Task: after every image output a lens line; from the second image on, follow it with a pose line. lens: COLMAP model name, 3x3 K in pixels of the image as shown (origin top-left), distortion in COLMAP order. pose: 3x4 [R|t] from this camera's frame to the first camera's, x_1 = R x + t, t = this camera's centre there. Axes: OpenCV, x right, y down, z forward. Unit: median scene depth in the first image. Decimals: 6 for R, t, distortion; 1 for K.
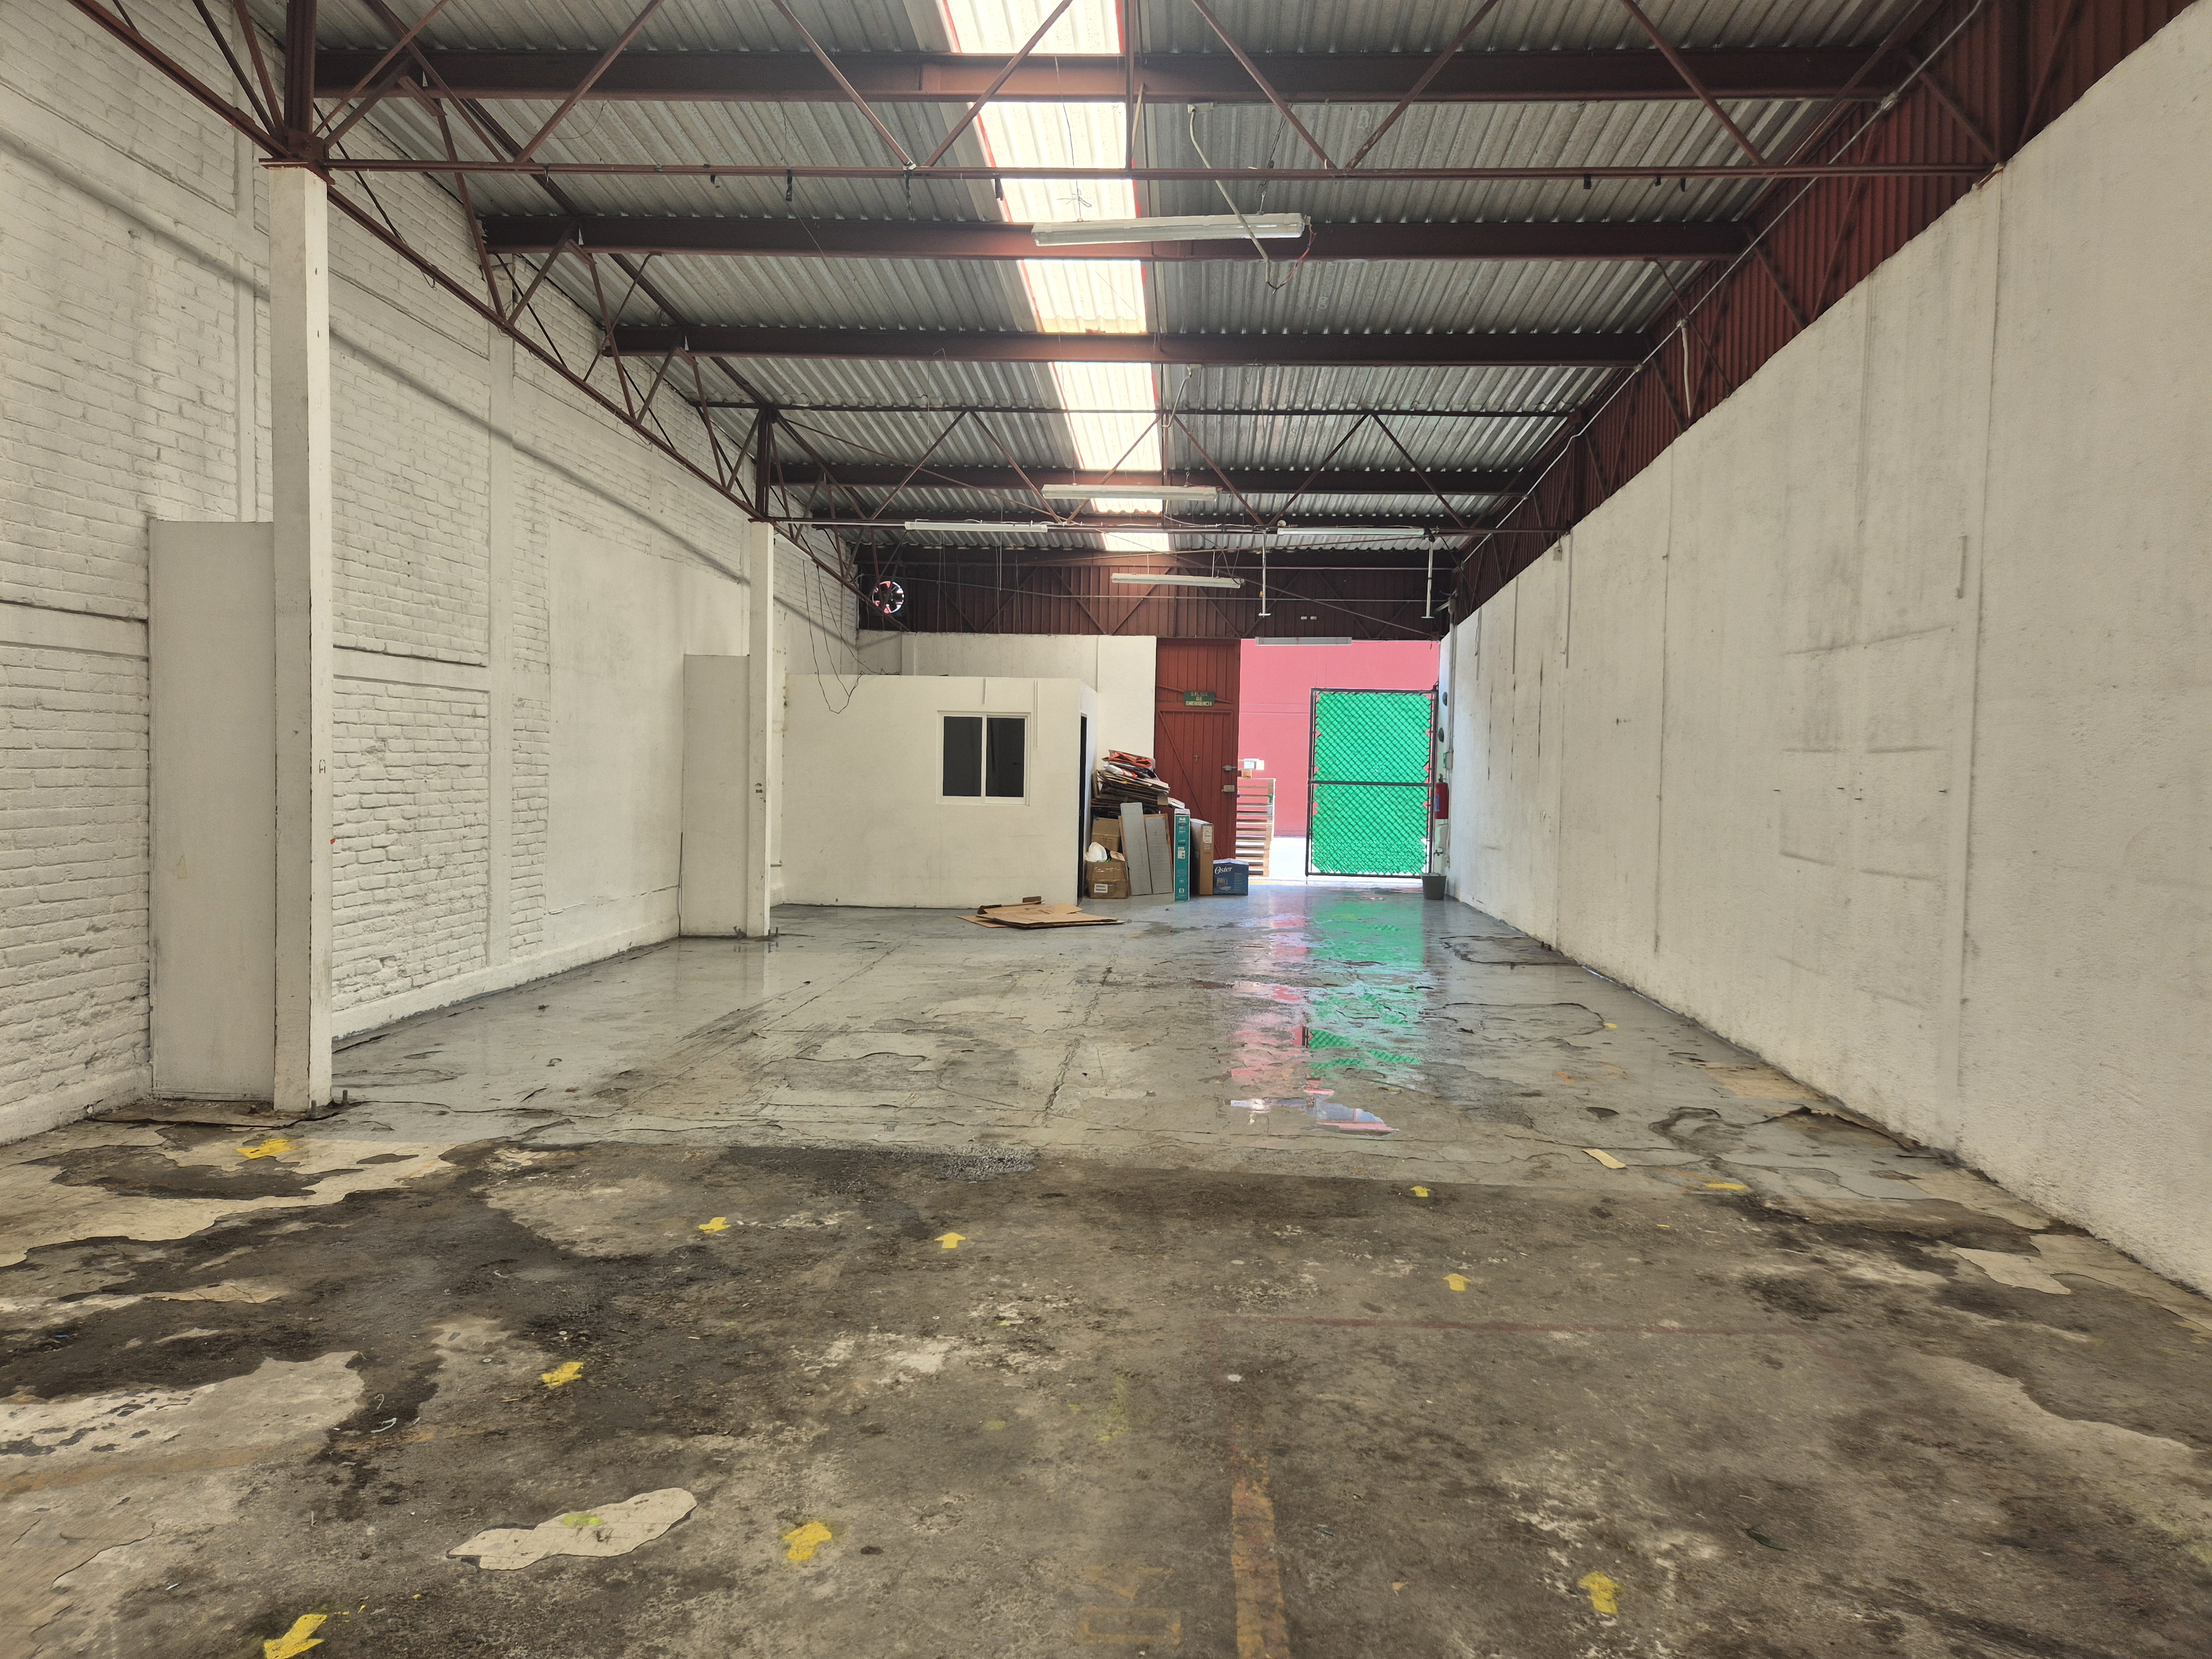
lens RADIAL K [[1482.6, 0, 1106.0], [0, 1482.6, 829.5], [0, 0, 1]] dist [0.036149, -0.002321]
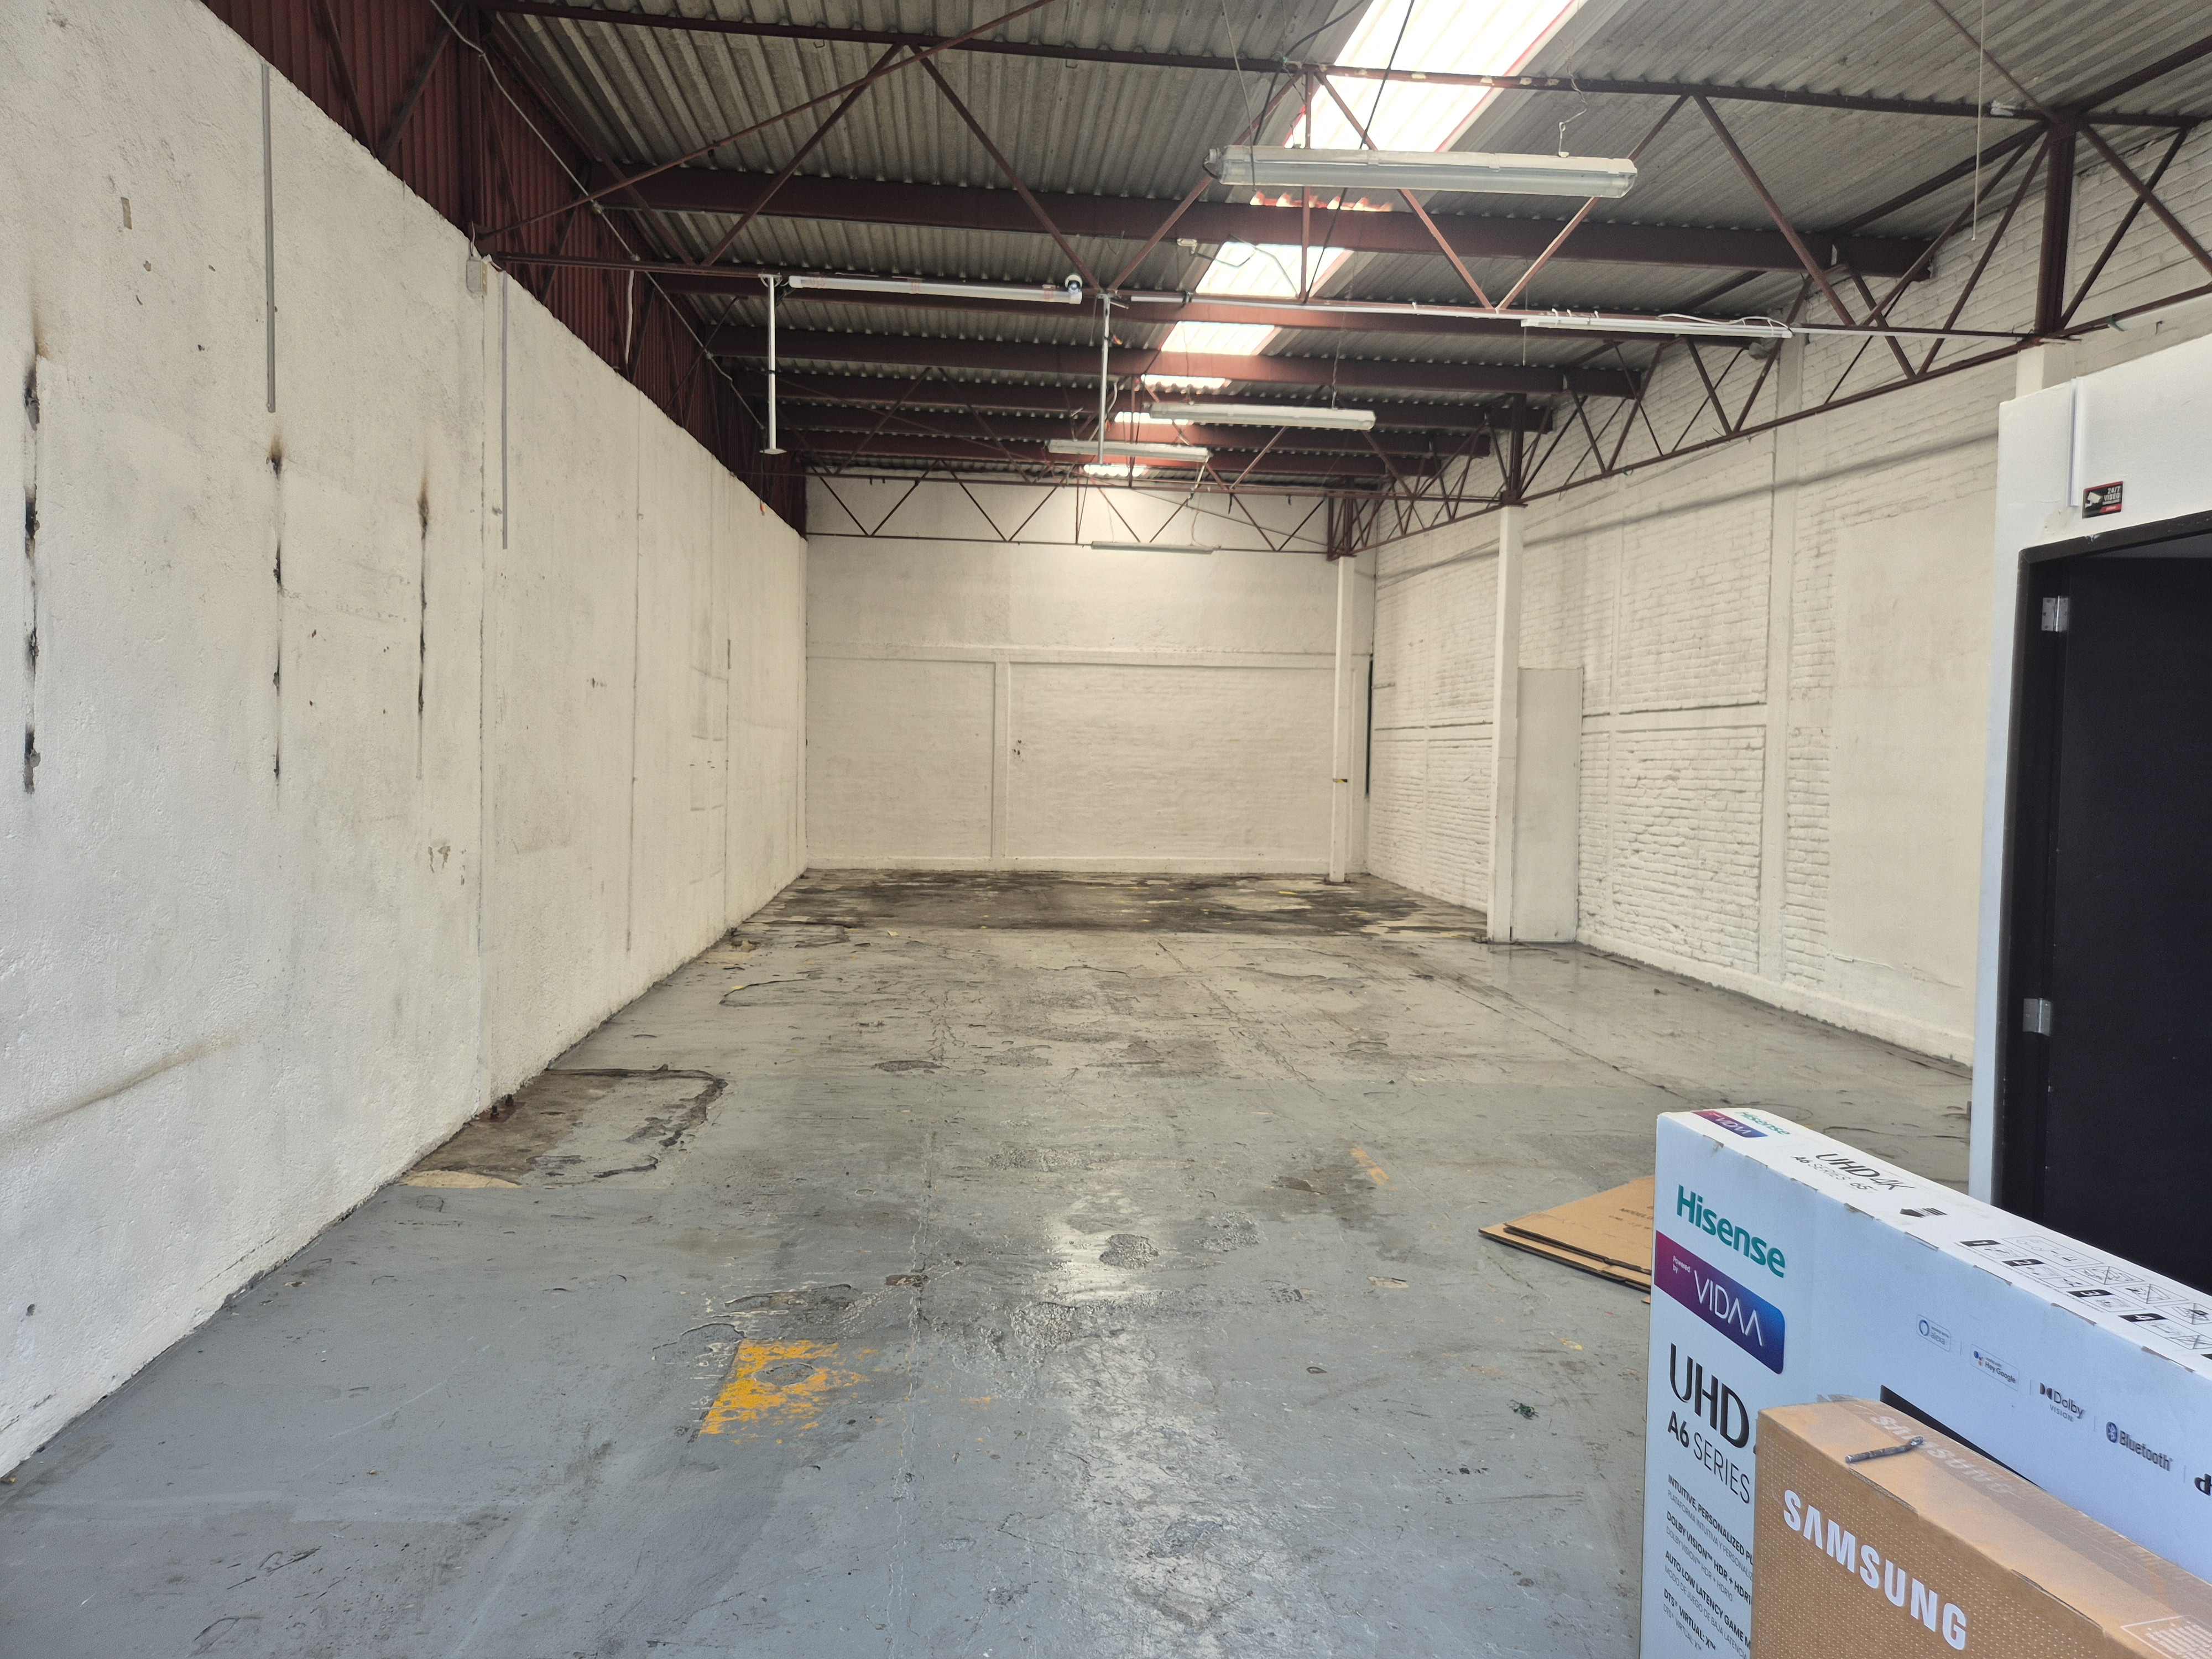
lens RADIAL K [[1482.6, 0, 1106.0], [0, 1482.6, 829.5], [0, 0, 1]] dist [0.036149, -0.002321]
pose [[-0.985596, -0.033847, -0.165698, 0.269628], [-0.048799, 0.995011, 0.087015, -0.096027], [0.161926, 0.093848, -0.982330, 2.196994]]
